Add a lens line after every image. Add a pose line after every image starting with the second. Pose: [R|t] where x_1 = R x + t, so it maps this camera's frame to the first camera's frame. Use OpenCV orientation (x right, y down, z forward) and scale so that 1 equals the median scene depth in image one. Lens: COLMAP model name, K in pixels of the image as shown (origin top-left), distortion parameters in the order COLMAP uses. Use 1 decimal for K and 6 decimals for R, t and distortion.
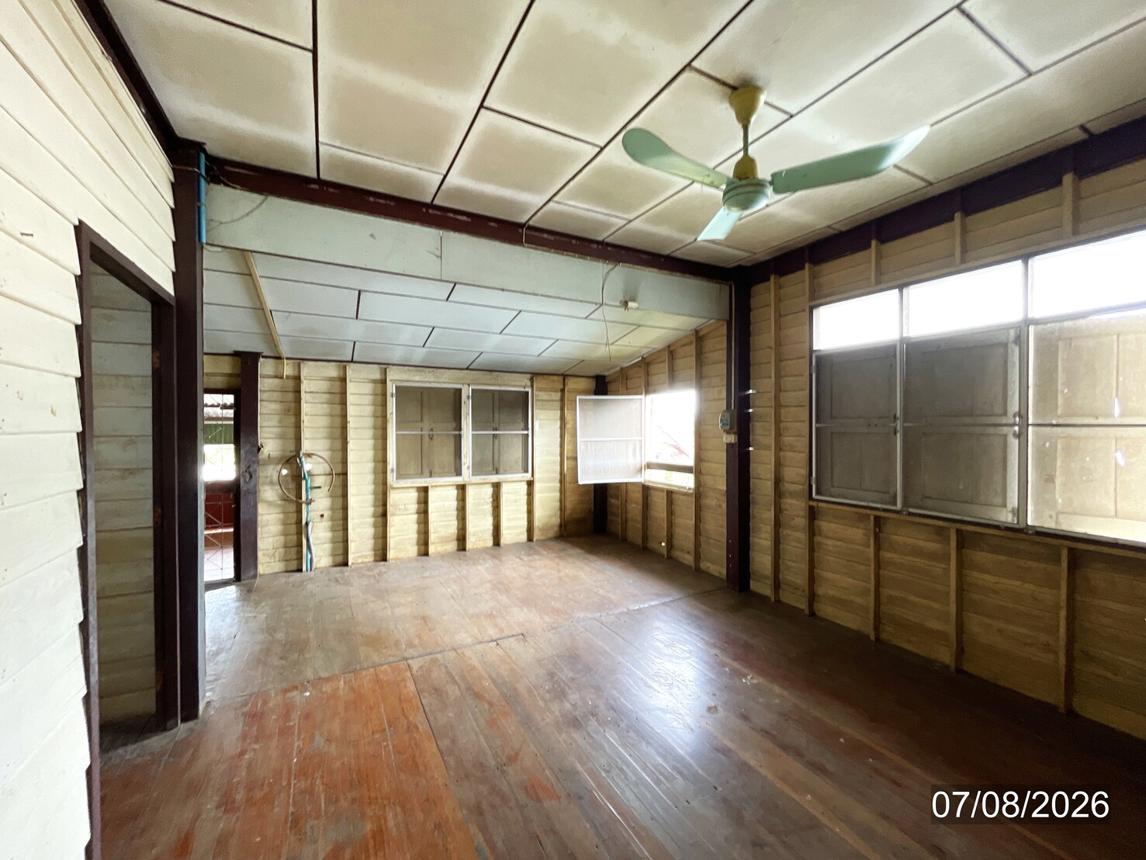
lens RADIAL K [[470.7, 0, 573.0], [0, 470.7, 430.0], [0, 0, 1]] dist [0.001025, 0.000024]
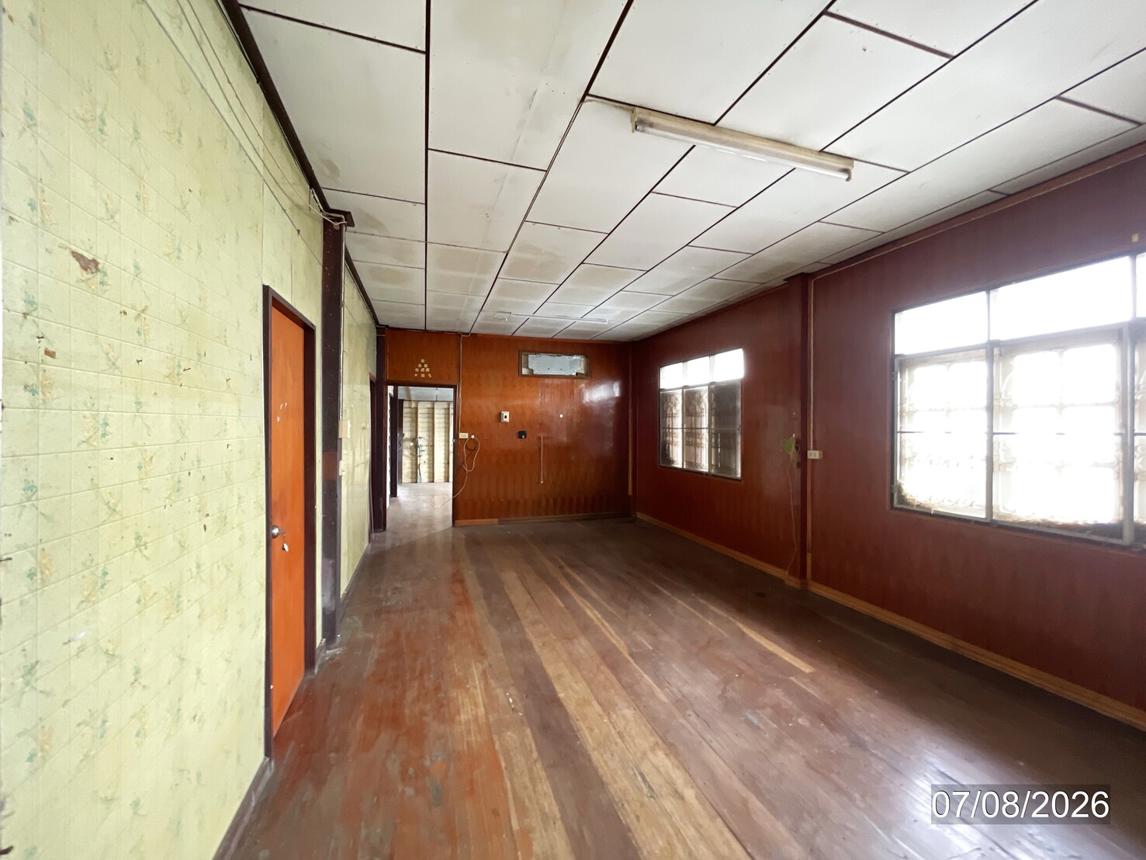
lens RADIAL K [[460.0, 0, 573.0], [0, 460.0, 430.0], [0, 0, 1]] dist [-0.000917, -0.000083]
pose [[0.983682, 0.006864, -0.179786, 0.701075], [-0.009047, 0.999895, -0.011327, 0.030222], [0.179690, 0.012768, 0.983640, -1.303853]]
